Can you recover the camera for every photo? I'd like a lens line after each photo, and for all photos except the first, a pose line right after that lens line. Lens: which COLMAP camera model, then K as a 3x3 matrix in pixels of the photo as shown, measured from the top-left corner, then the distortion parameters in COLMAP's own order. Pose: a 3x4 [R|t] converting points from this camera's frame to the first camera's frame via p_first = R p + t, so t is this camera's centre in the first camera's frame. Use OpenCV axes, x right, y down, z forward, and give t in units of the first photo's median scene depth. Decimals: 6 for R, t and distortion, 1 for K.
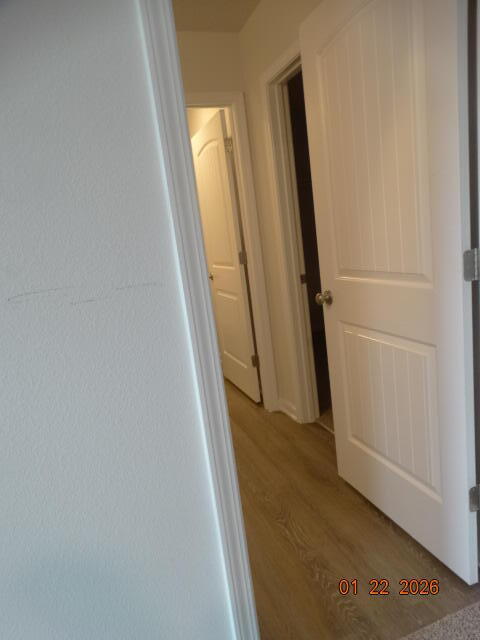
lens RADIAL K [[445.7, 0, 240.0], [0, 445.7, 320.0], [0, 0, 1]] dist [0.001916, -0.041252]
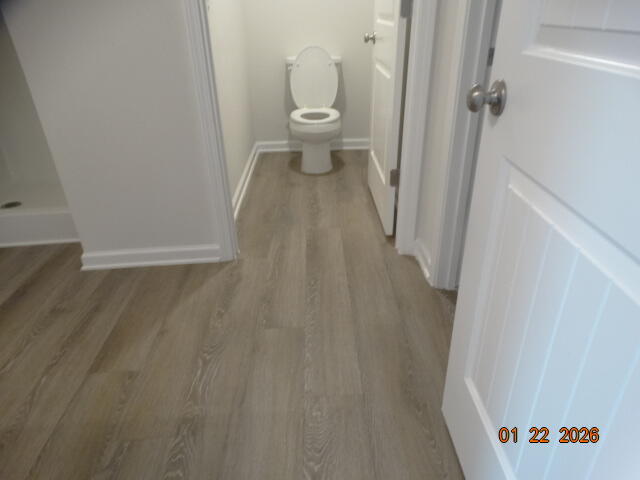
lens RADIAL K [[445.7, 0, 330.8], [0, 445.7, 238.1], [0, 0, 1]] dist [0.001916, -0.041252]
pose [[0.949419, 0.231145, -0.212543, 0.113489], [-0.155846, 0.934476, 0.320105, -0.024124], [0.272607, -0.270790, 0.923232, 0.349829]]
